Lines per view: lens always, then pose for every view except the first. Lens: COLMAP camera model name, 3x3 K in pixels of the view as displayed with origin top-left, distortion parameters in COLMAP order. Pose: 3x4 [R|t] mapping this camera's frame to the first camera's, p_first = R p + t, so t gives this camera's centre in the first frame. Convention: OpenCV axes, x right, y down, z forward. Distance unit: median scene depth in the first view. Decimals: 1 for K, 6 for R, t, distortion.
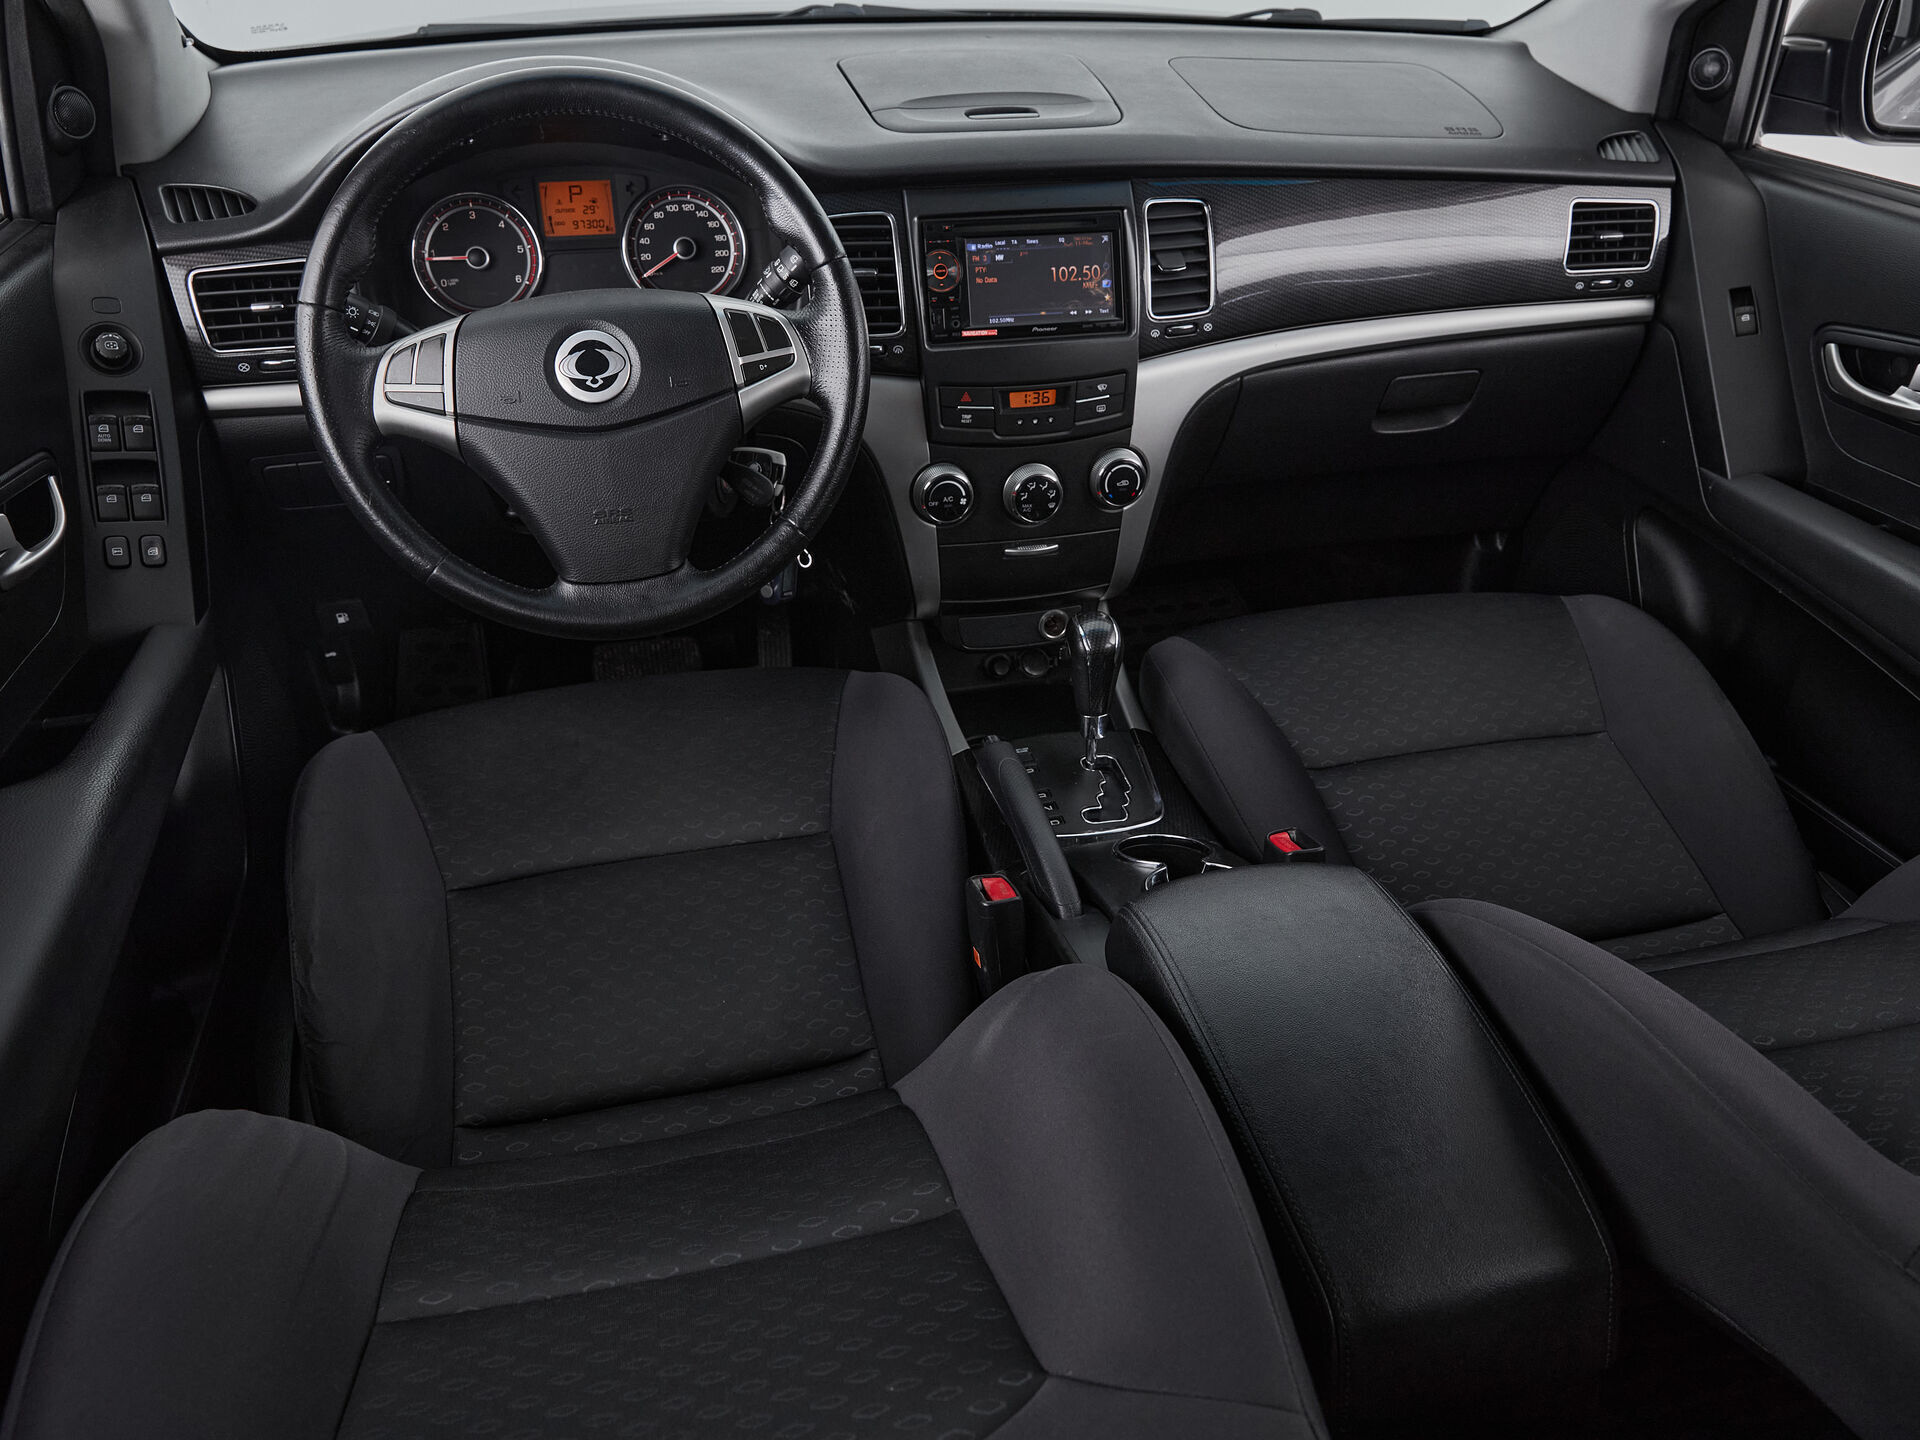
lens RADIAL K [[1434.3, 0, 957.6], [0, 1434.3, 724.4], [0, 0, 1]] dist [-0.006812, -0.002366]
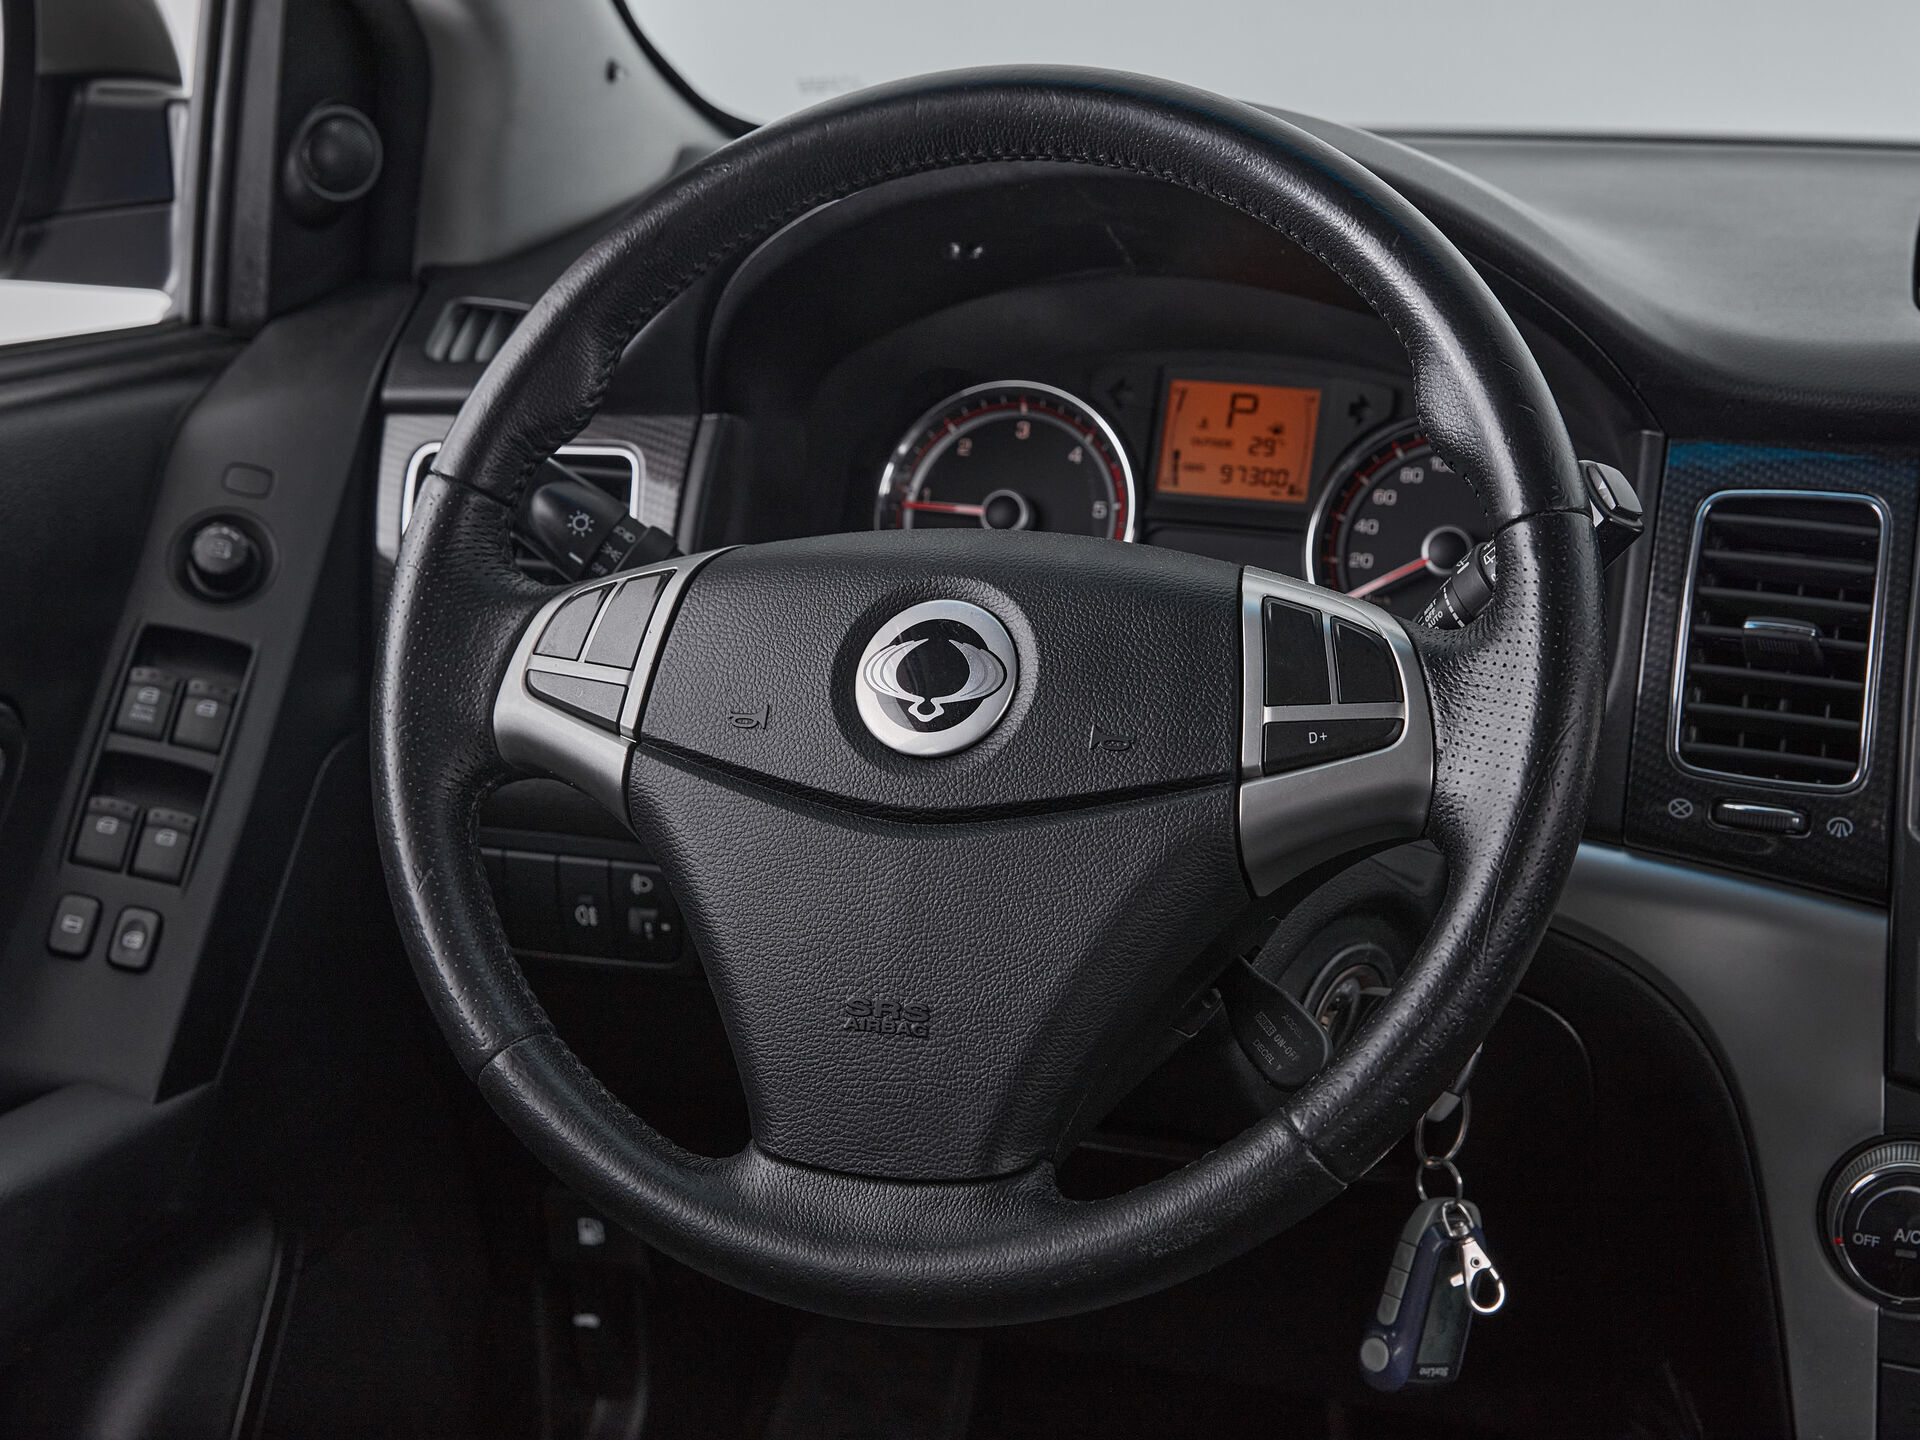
lens RADIAL K [[3323.7, 0, 927.9], [0, 3323.7, 721.7], [0, 0, 1]] dist [-0.041568, -0.094704]
pose [[0.839959, 0.129983, -0.526852, 0.213771], [-0.302743, 0.917998, -0.256177, 0.015643], [0.450351, 0.374679, 0.810432, 0.150097]]
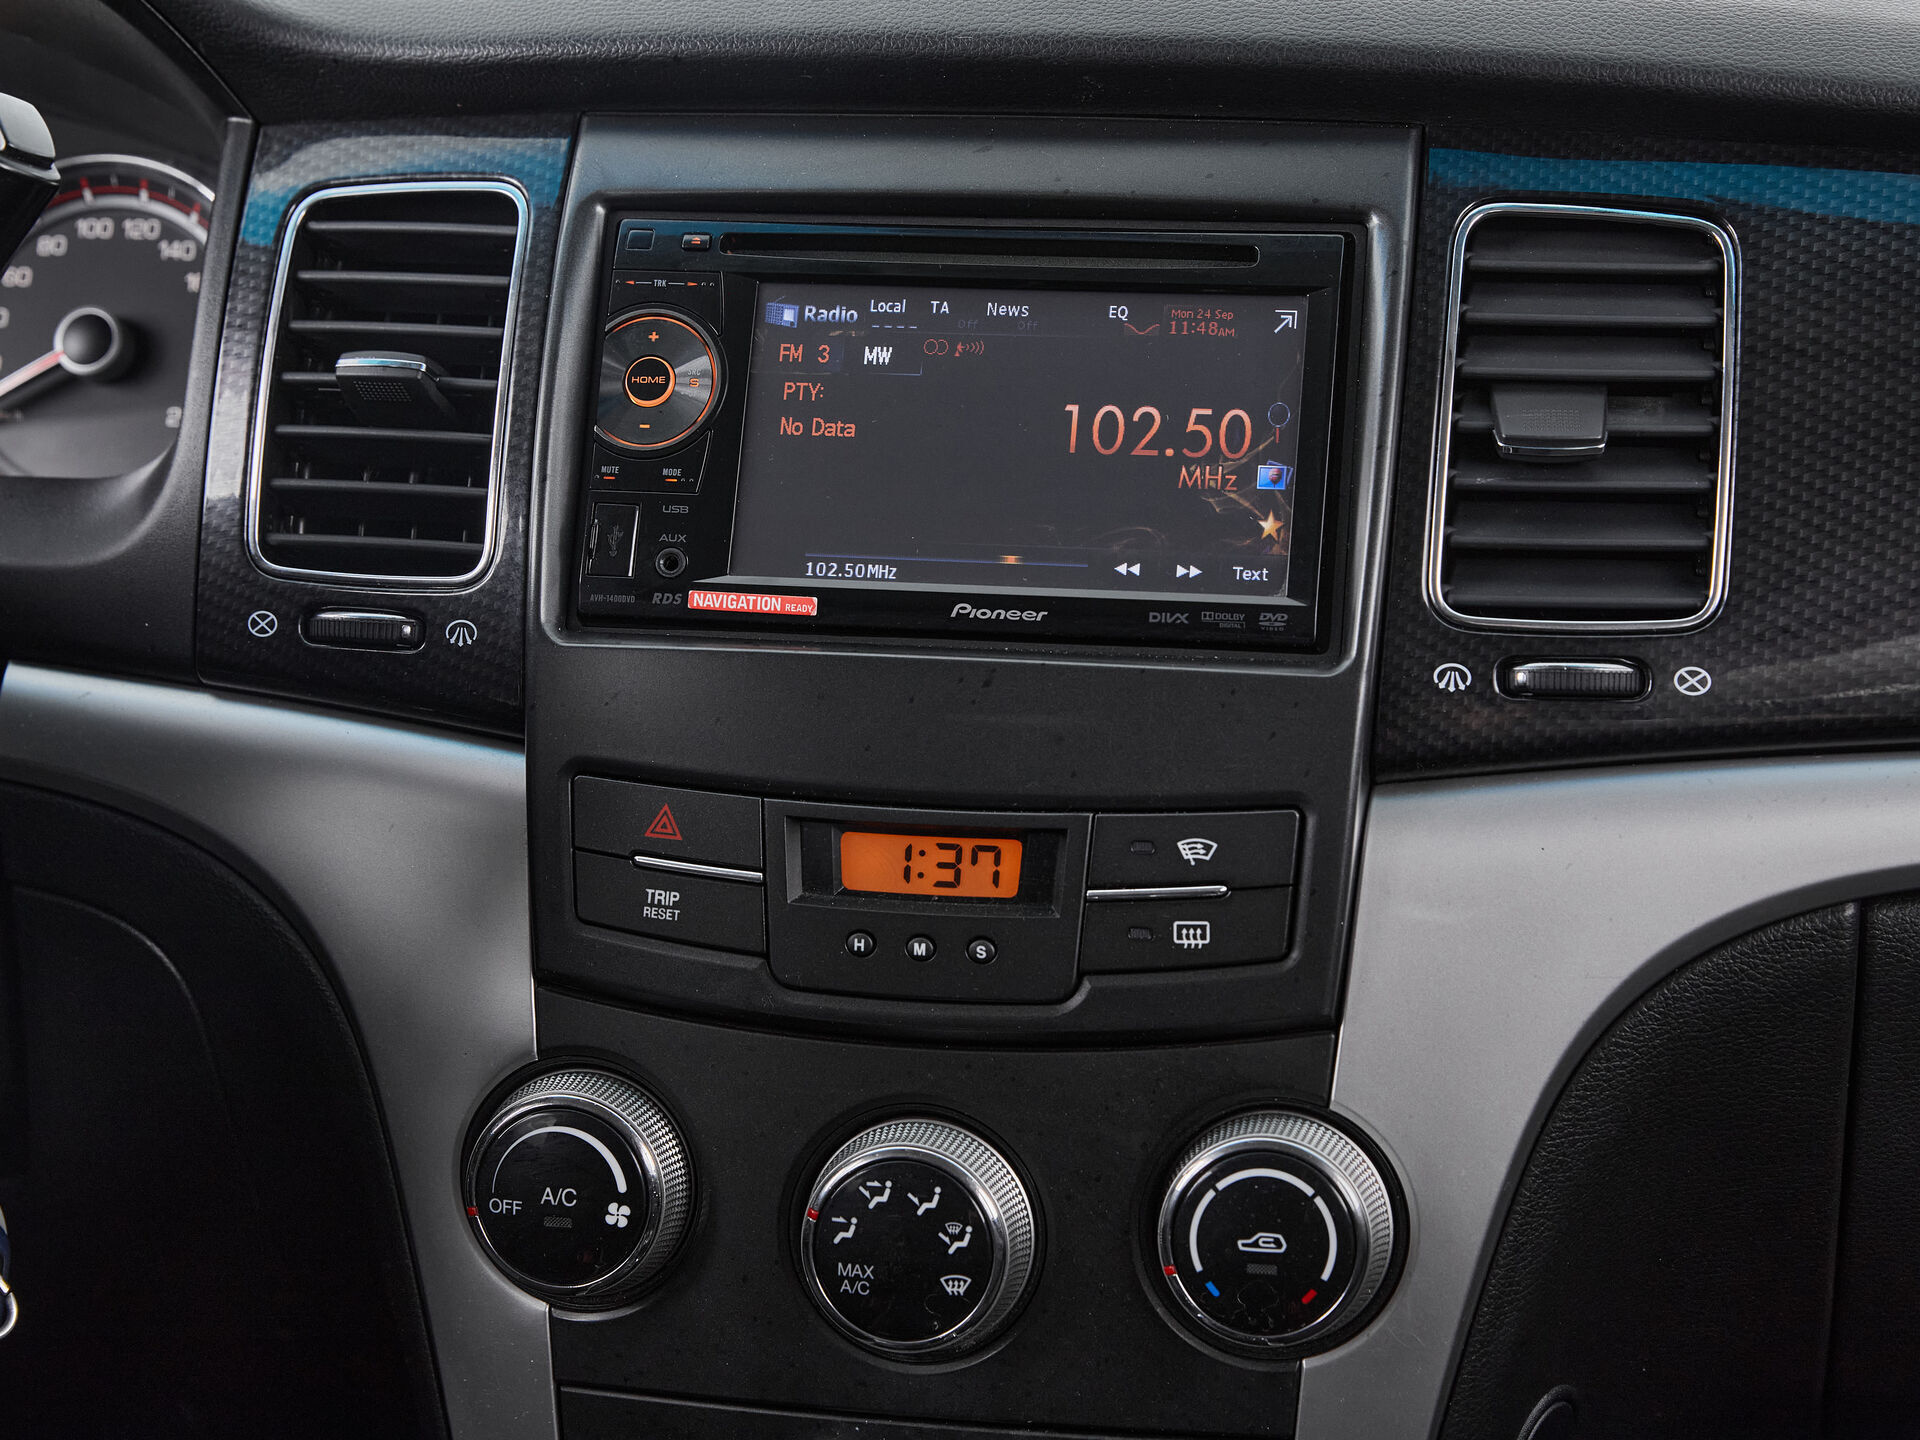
lens RADIAL K [[3920.8, 0, 960.0], [0, 3920.8, 720.0], [0, 0, 1]] dist [-0.081862, -0.093720]
pose [[0.905039, 0.070817, -0.419392, 0.355068], [-0.228855, 0.912217, -0.339831, -0.010800], [0.358511, 0.403541, 0.841799, 0.394464]]
